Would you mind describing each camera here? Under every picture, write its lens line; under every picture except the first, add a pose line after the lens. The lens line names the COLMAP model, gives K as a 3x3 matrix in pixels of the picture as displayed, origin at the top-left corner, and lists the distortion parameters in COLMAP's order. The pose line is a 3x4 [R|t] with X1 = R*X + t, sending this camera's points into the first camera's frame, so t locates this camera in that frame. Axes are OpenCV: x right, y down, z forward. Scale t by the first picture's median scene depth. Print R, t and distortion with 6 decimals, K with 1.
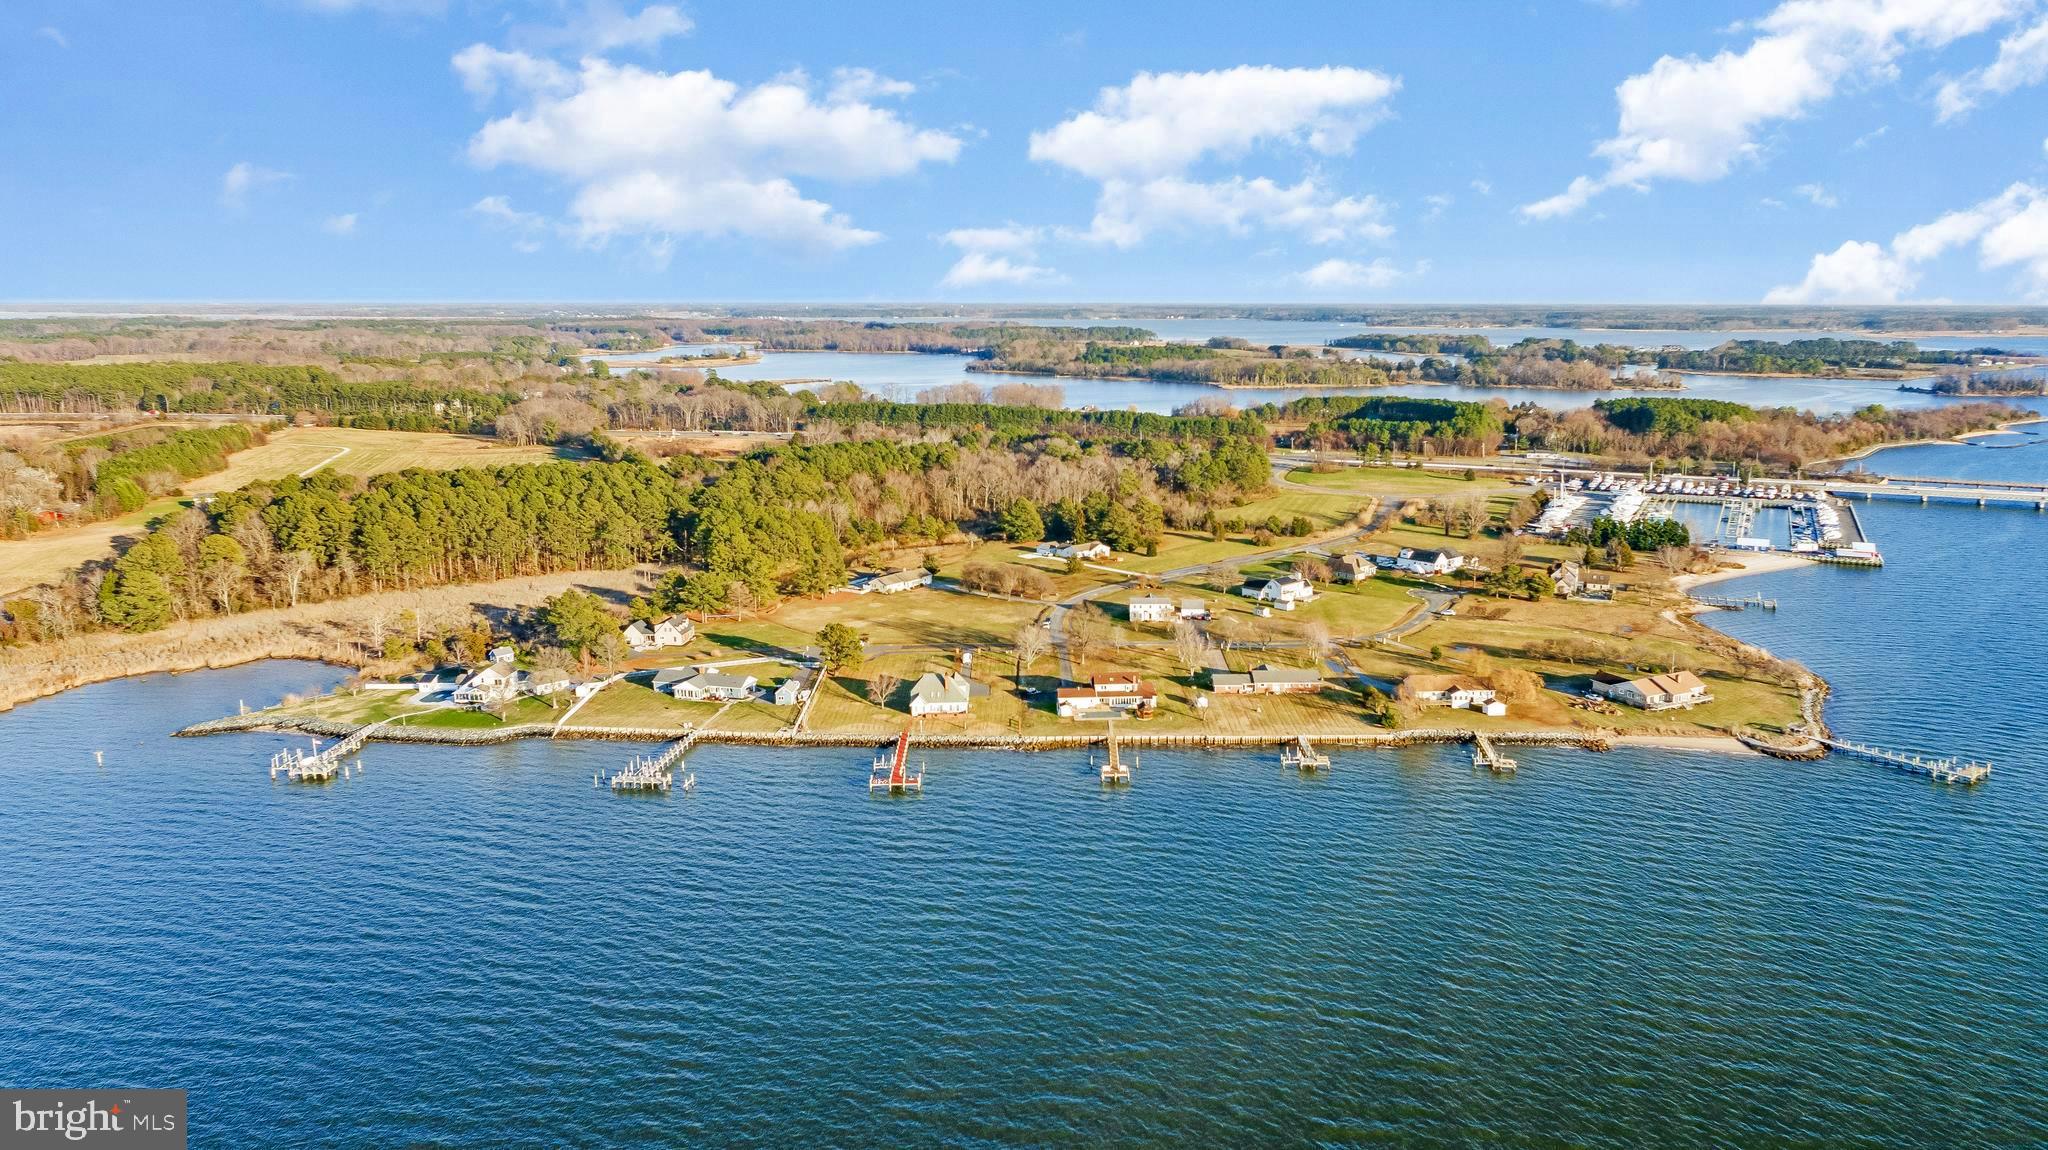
lens RADIAL K [[1444.8, 0, 1026.1], [0, 1444.8, 578.2], [0, 0, 1]] dist [-0.011533, 0.001821]
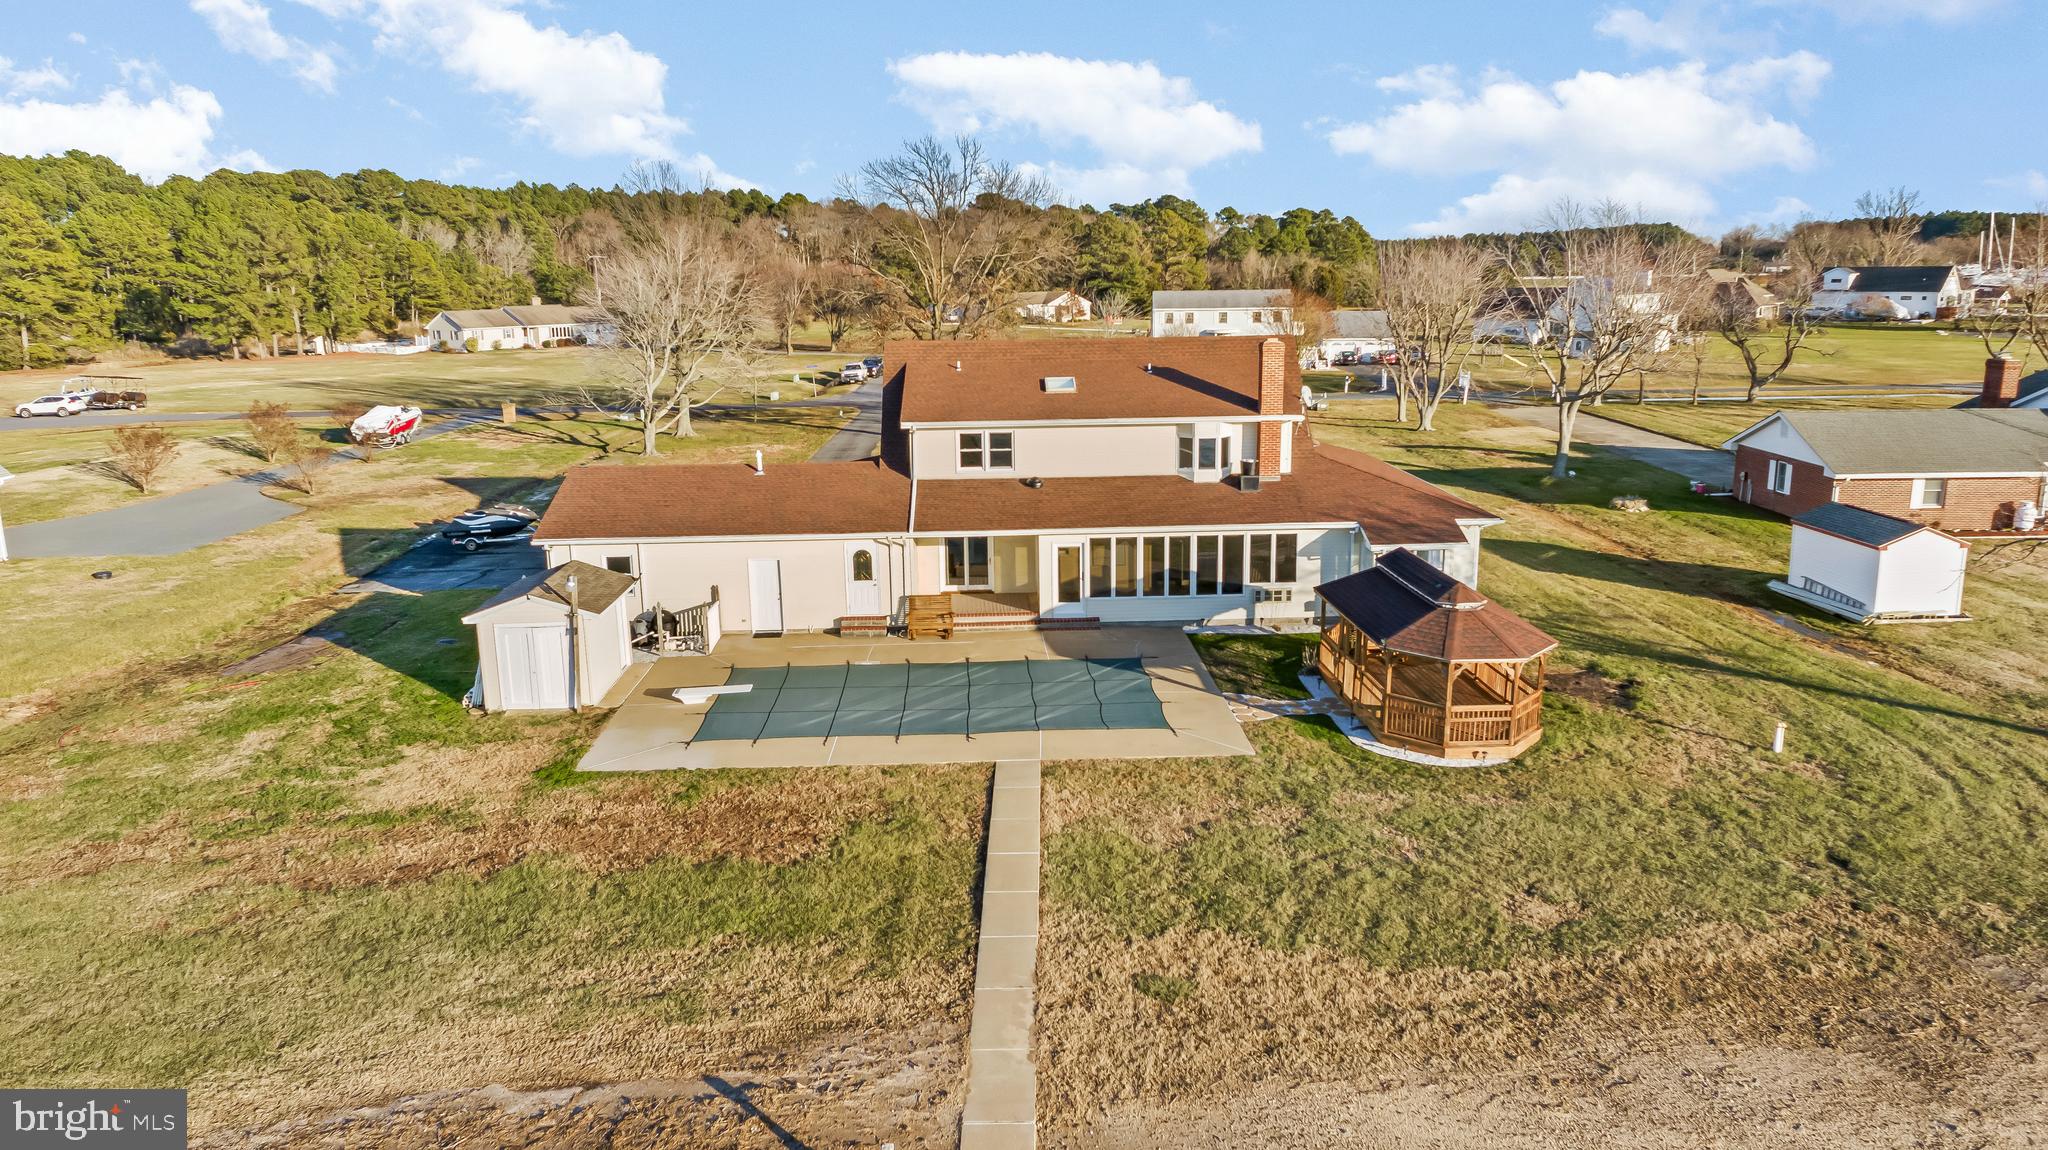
lens RADIAL K [[1444.8, 0, 1022.5], [0, 1444.8, 579.8], [0, 0, 1]] dist [-0.011533, 0.001821]
pose [[0.999992, -0.003238, 0.002550, 0.042401], [0.003189, 0.999811, 0.019178, 0.063180], [-0.002612, -0.019169, 0.999813, 0.672635]]
